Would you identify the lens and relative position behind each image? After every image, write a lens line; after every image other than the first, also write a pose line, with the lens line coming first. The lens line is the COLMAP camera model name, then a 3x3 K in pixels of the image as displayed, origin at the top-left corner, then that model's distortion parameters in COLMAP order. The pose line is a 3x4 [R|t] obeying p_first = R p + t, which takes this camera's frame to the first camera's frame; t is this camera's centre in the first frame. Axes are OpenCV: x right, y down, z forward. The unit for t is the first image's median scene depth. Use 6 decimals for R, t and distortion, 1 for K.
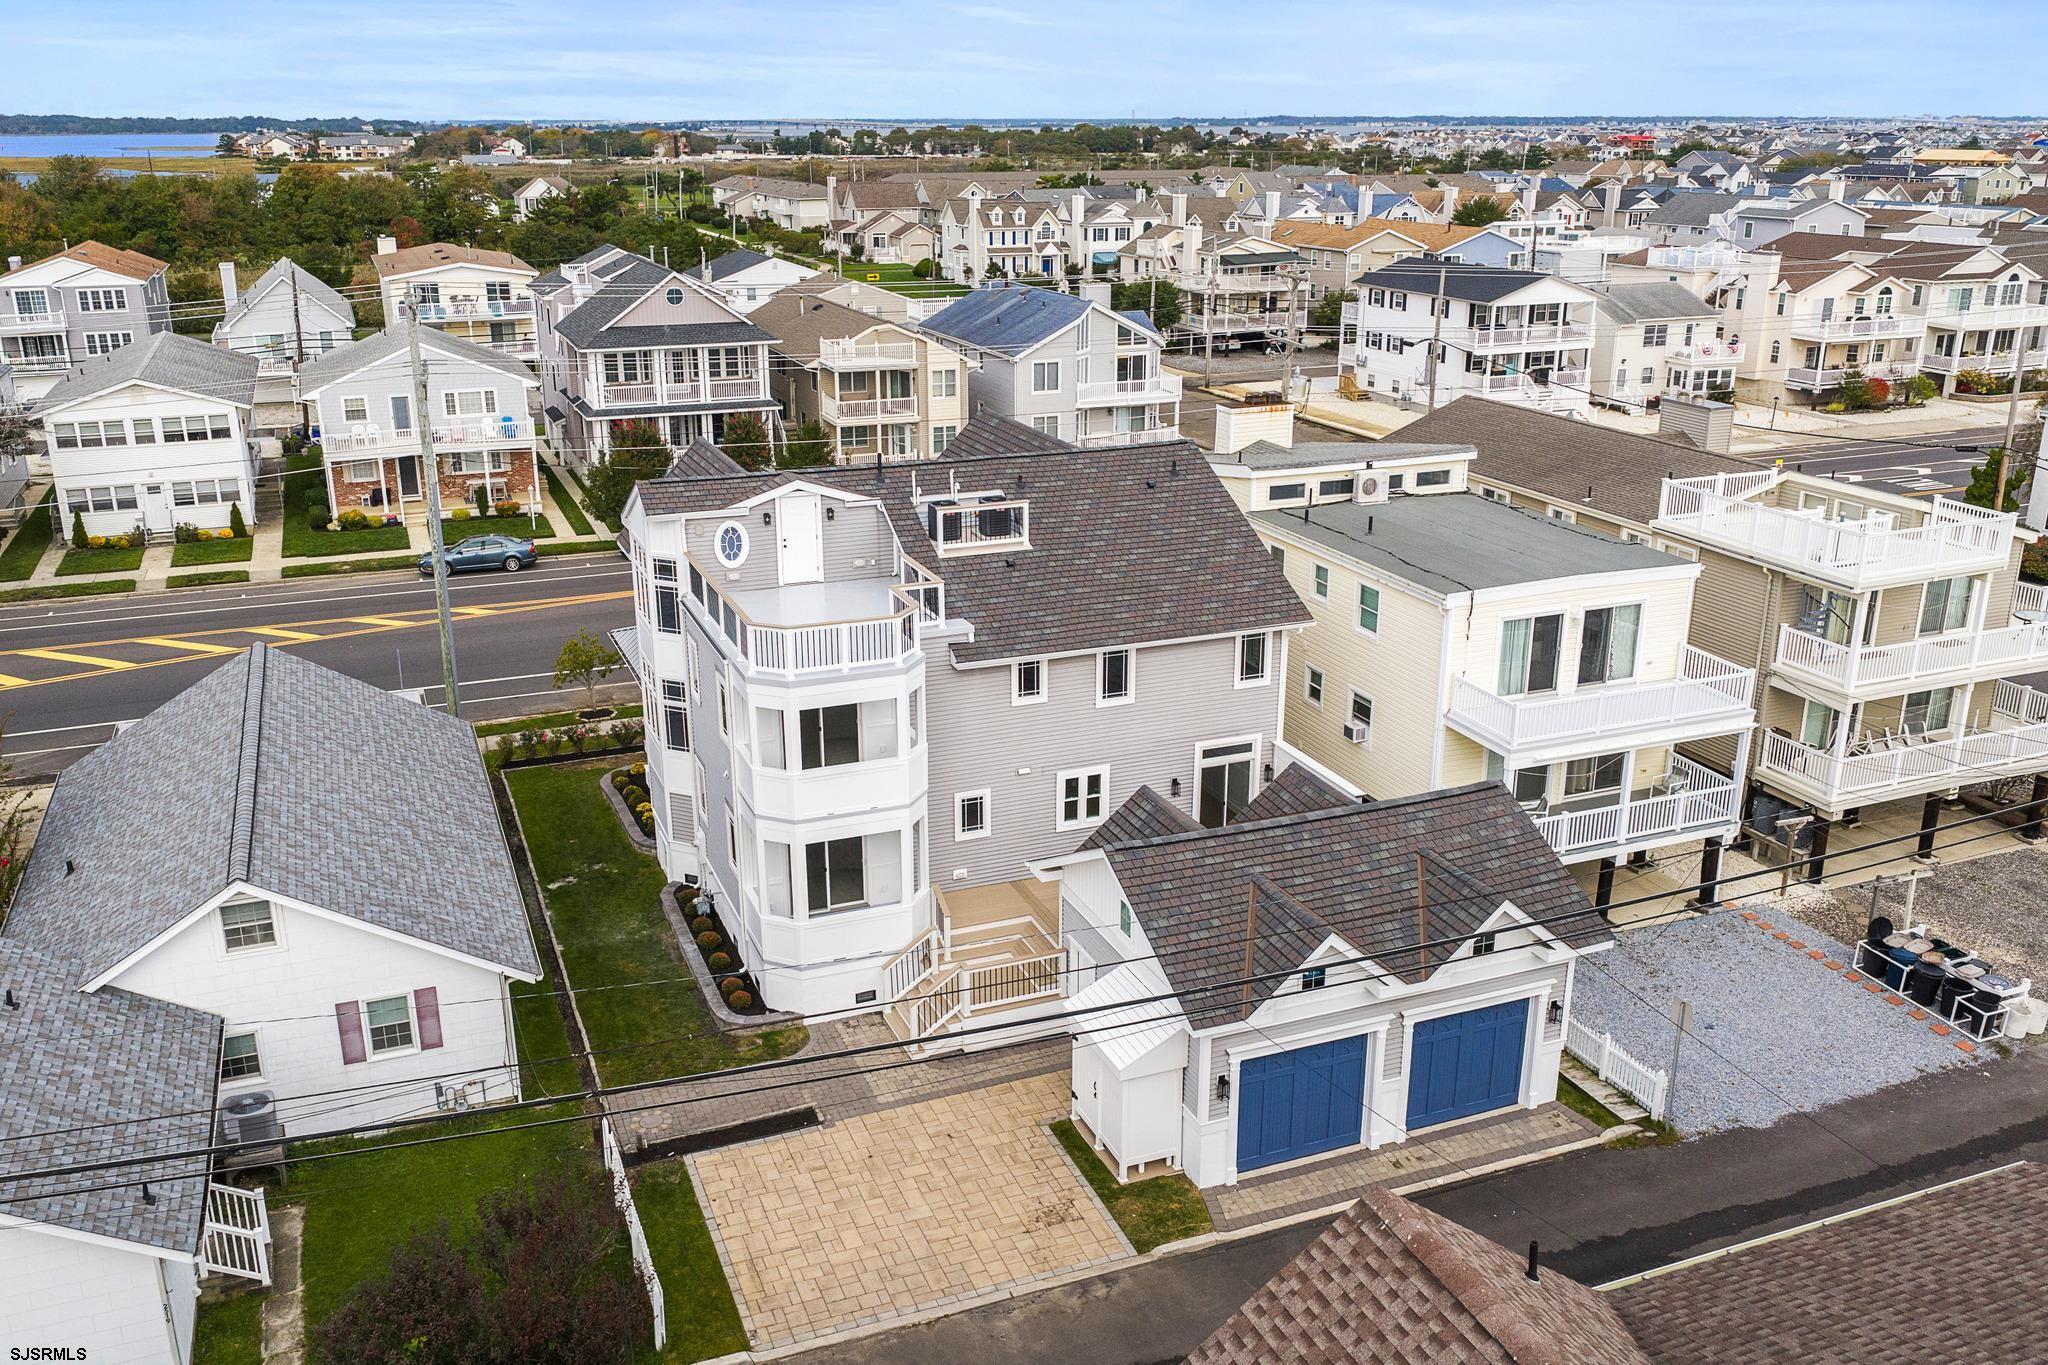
lens RADIAL K [[1693.3, 0, 1028.2], [0, 1693.3, 689.4], [0, 0, 1]] dist [0.028376, -0.057860]
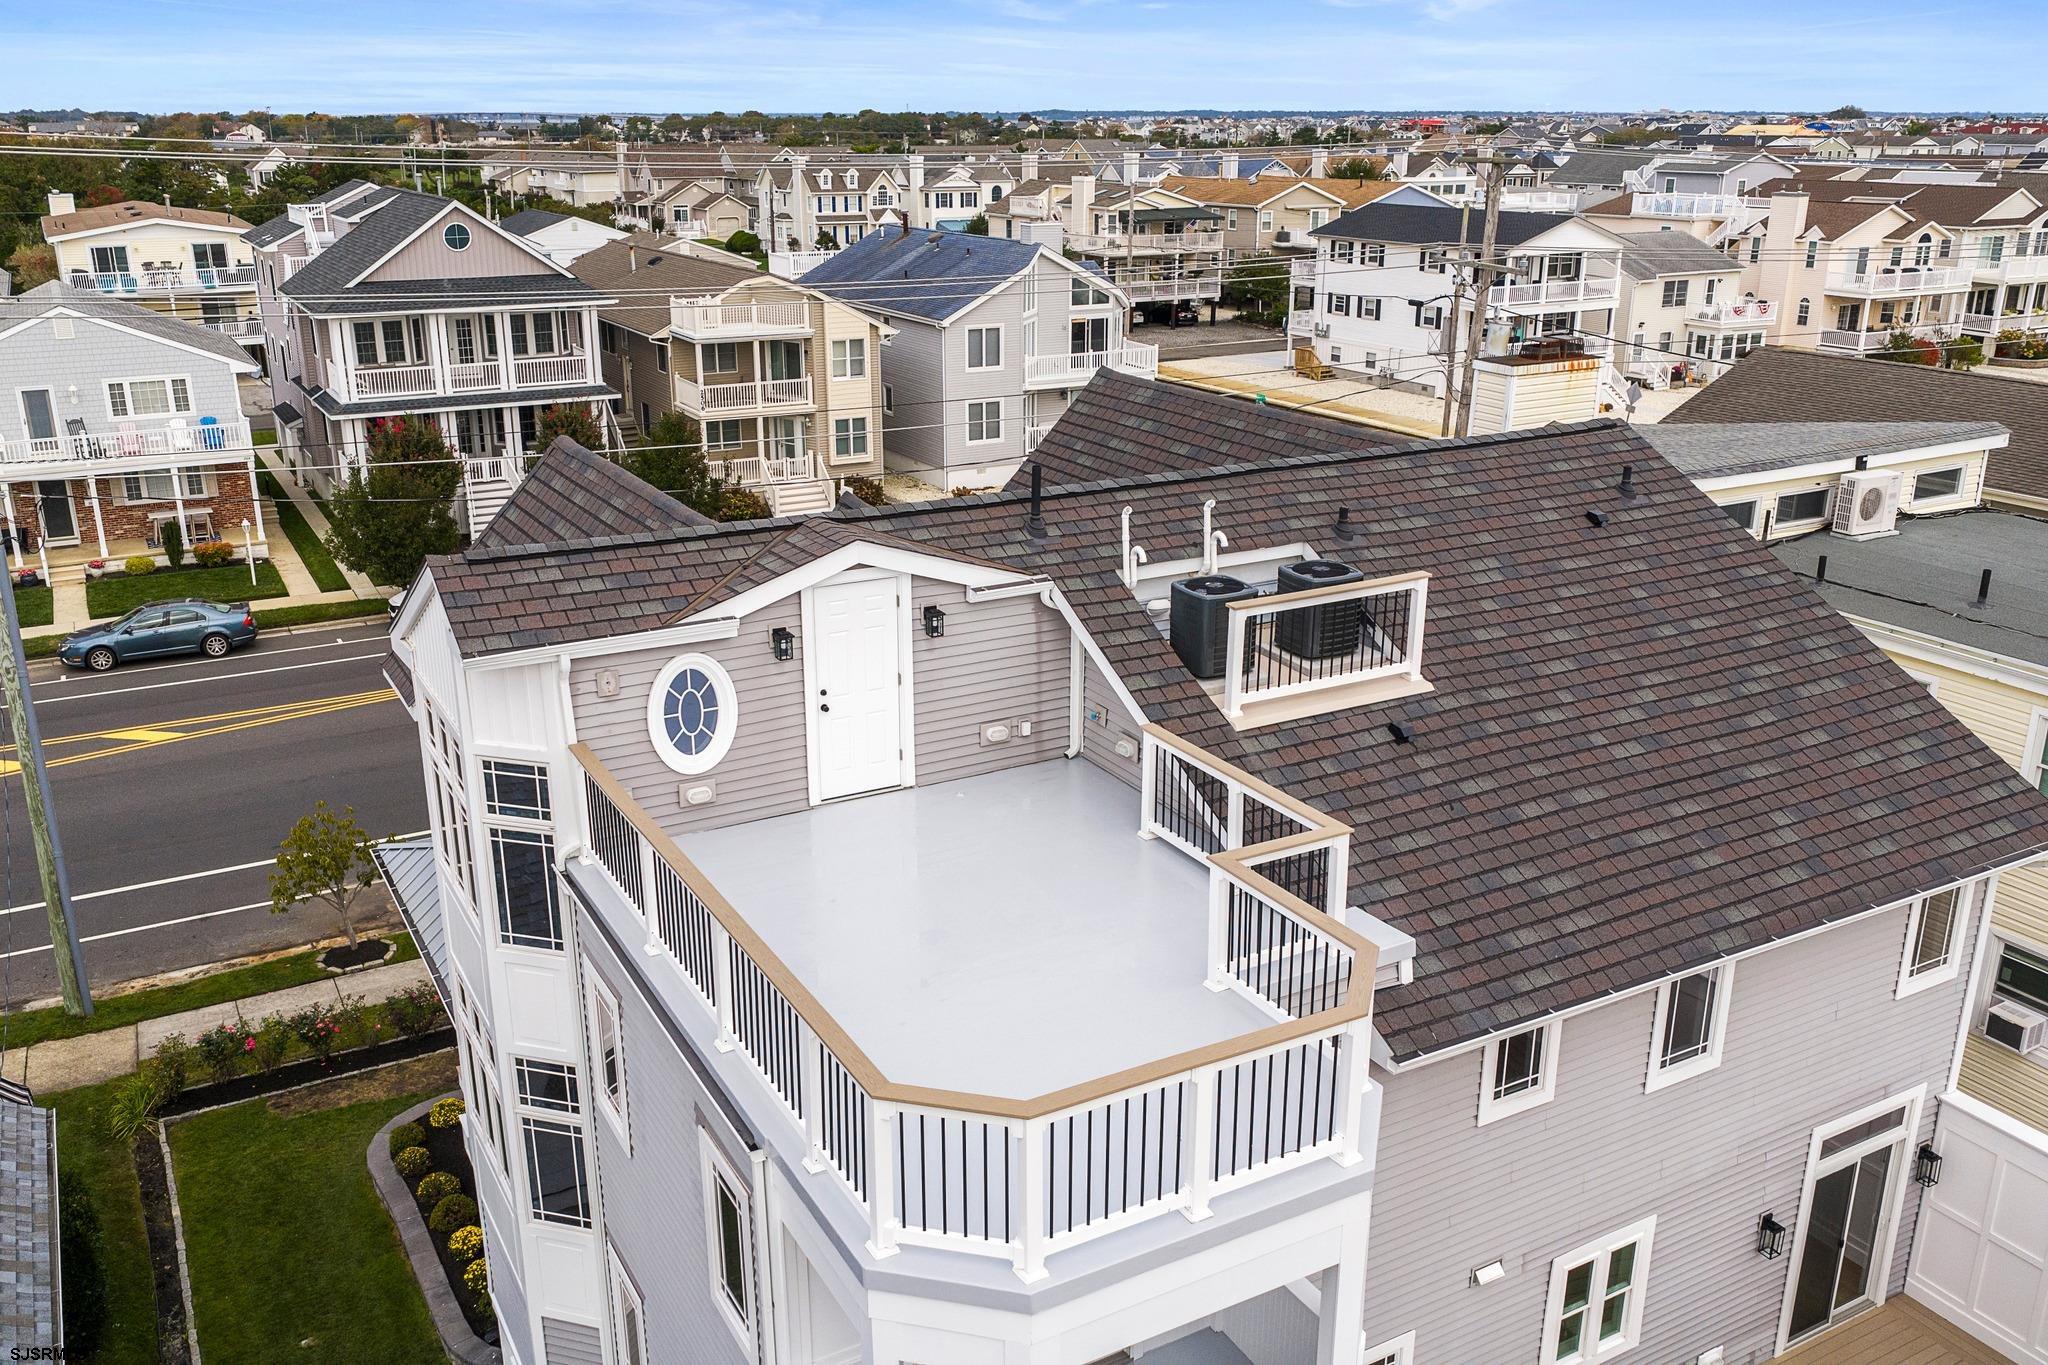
lens RADIAL K [[1694.8, 0, 1029.2], [0, 1694.8, 692.2], [0, 0, 1]] dist [0.021231, -0.037732]
pose [[0.991892, -0.039921, 0.120649, -0.138561], [0.039434, 0.999202, 0.006421, -0.085520], [-0.120809, -0.001611, 0.992674, 0.581166]]
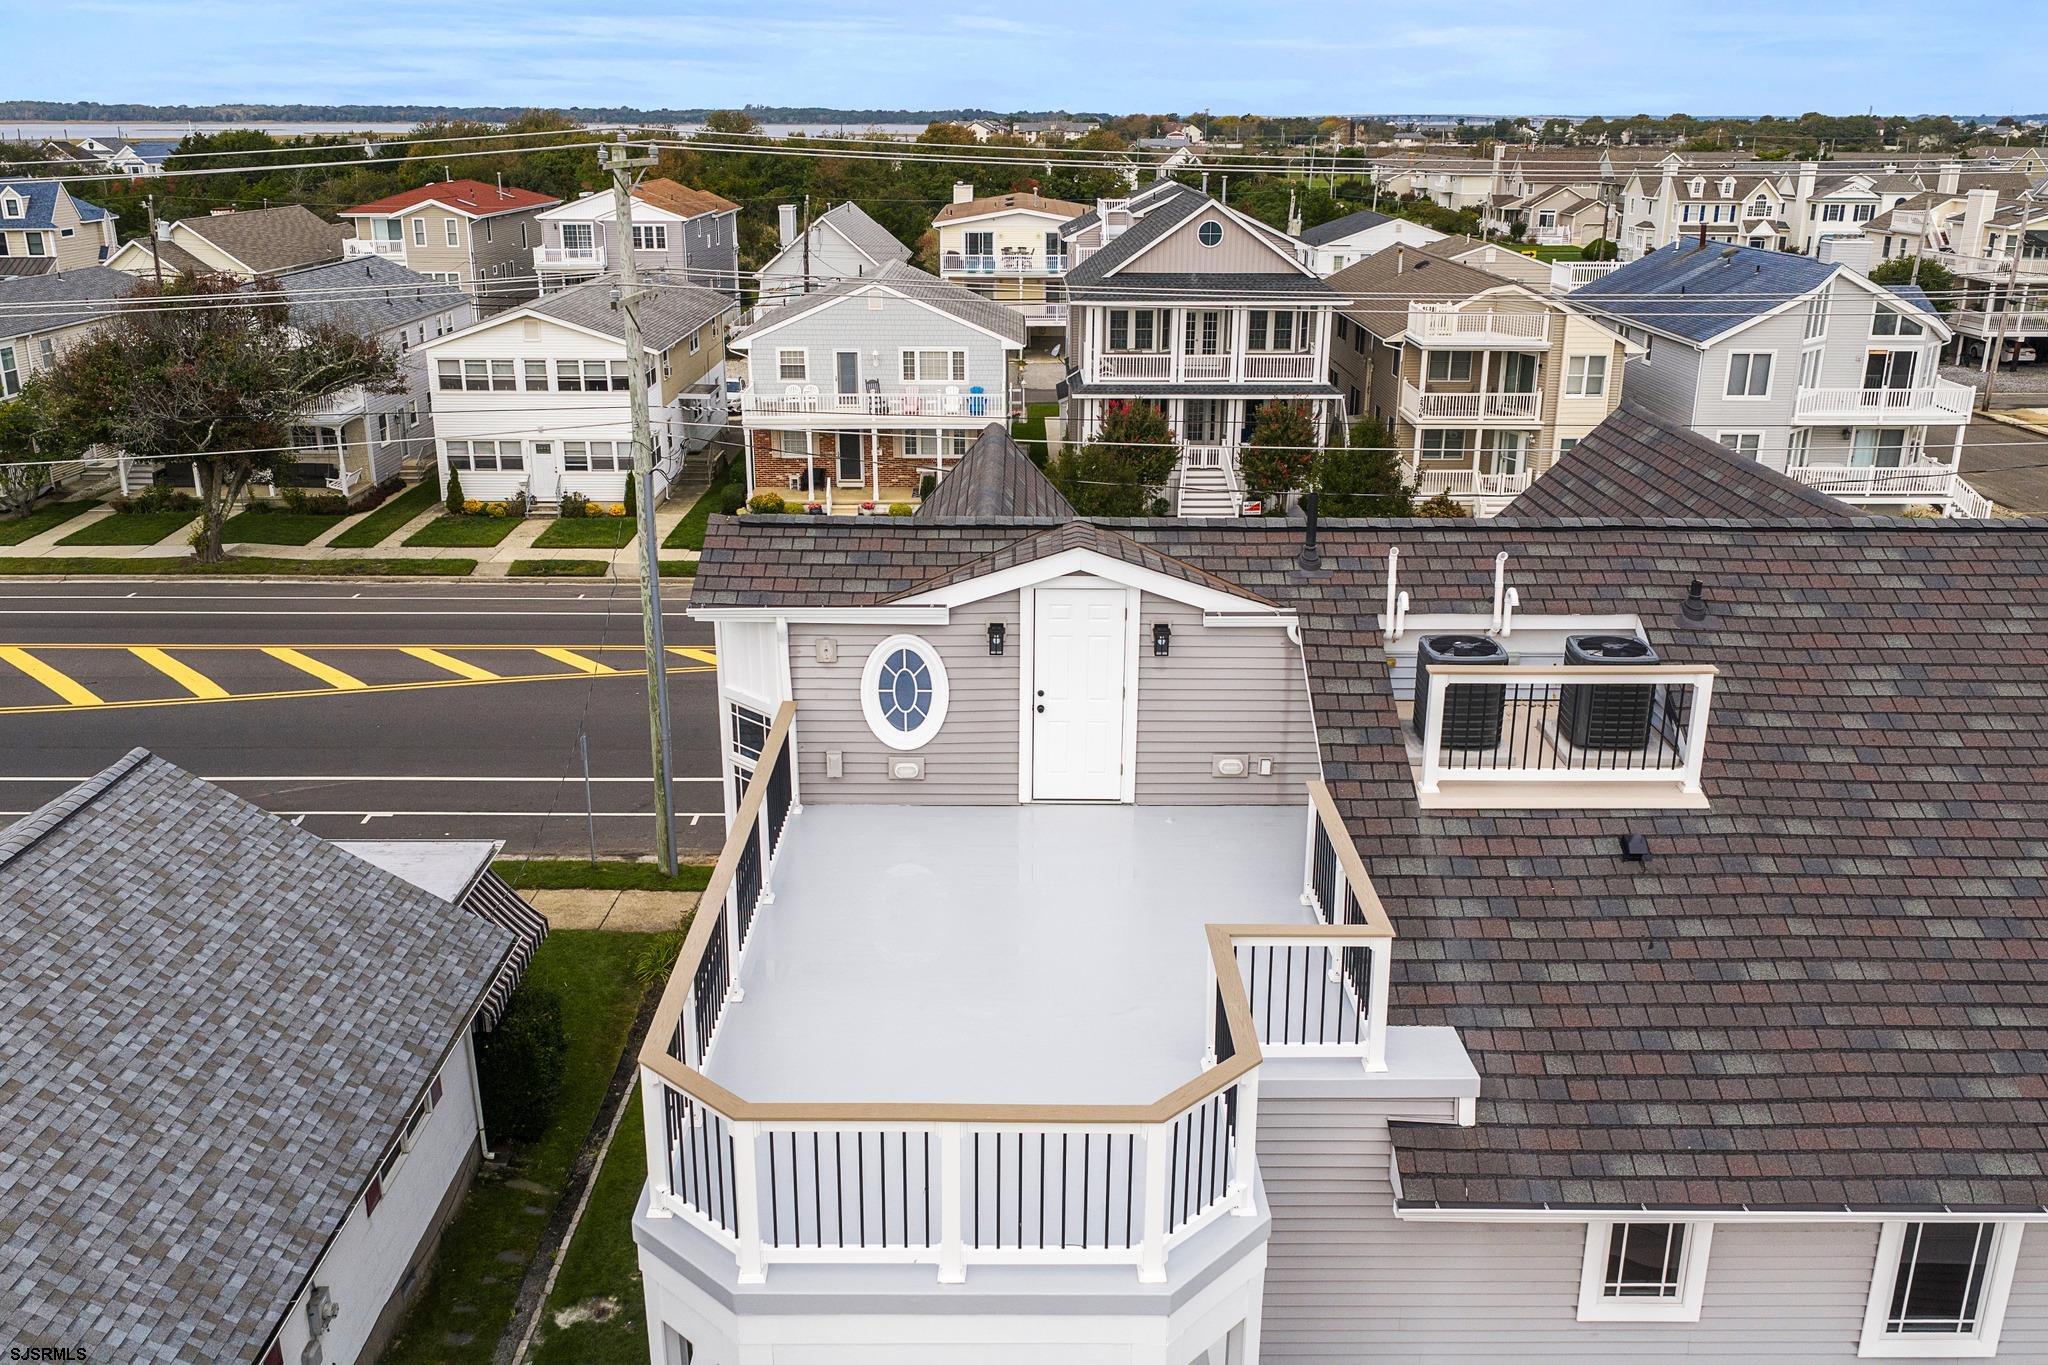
lens RADIAL K [[1694.8, 0, 1029.2], [0, 1694.8, 692.2], [0, 0, 1]] dist [0.021231, -0.037732]
pose [[0.928938, 0.122850, -0.349258, -0.007586], [-0.121717, 0.992243, 0.025279, -0.094416], [0.349655, 0.019028, 0.936685, 0.604747]]
